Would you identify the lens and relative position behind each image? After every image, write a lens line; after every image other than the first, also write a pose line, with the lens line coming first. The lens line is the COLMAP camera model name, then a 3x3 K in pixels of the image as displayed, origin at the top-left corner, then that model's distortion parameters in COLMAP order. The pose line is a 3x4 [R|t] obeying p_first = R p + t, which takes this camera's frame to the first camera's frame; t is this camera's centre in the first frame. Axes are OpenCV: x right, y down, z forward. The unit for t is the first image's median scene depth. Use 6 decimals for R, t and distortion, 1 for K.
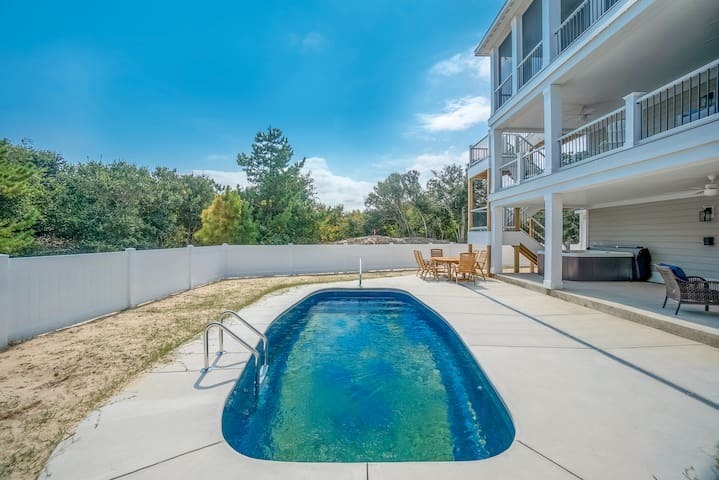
lens RADIAL K [[349.0, 0, 359.5], [0, 349.0, 240.0], [0, 0, 1]] dist [-0.001109, -0.000220]
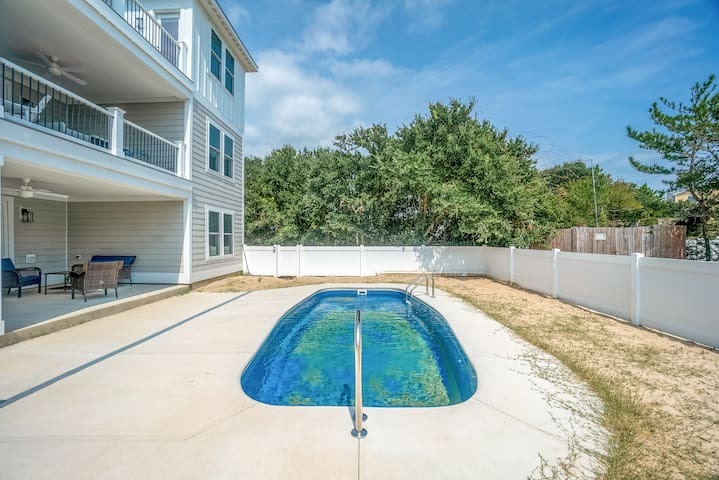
lens RADIAL K [[349.0, 0, 359.5], [0, 349.0, 240.0], [0, 0, 1]] dist [-0.001109, -0.000220]
pose [[-0.999815, -0.004648, 0.018658, -0.011242], [-0.004393, 0.999897, 0.013679, -0.019271], [-0.018720, 0.013595, -0.999732, 2.086324]]
